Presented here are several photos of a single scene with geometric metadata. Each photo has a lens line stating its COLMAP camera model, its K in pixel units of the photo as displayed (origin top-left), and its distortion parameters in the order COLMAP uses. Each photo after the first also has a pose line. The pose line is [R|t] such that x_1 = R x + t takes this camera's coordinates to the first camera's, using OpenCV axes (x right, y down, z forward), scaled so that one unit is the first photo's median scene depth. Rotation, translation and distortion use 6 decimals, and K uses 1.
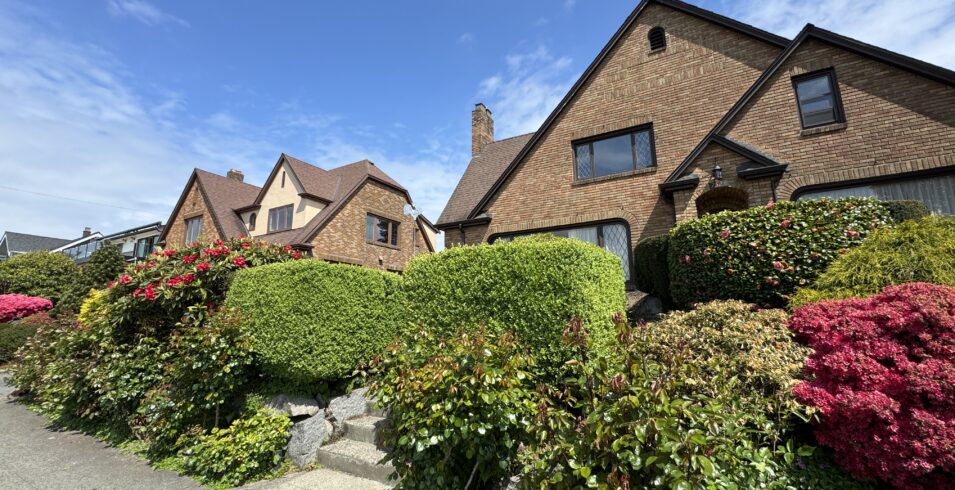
lens RADIAL K [[357.7, 0, 477.5], [0, 357.7, 245.0], [0, 0, 1]] dist [-0.000363, -0.000028]
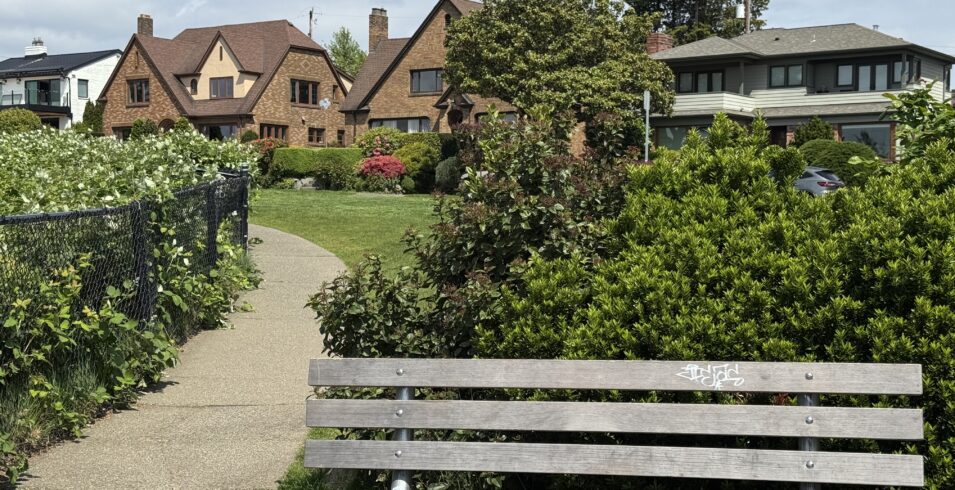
lens RADIAL K [[1238.7, 0, 477.5], [0, 1238.7, 245.0], [0, 0, 1]] dist [0.018812, 0.005503]
pose [[0.994884, 0.021021, -0.098815, 0.731007], [0.001695, 0.974502, 0.224372, -0.491114], [0.101012, -0.223392, 0.969481, -3.077103]]
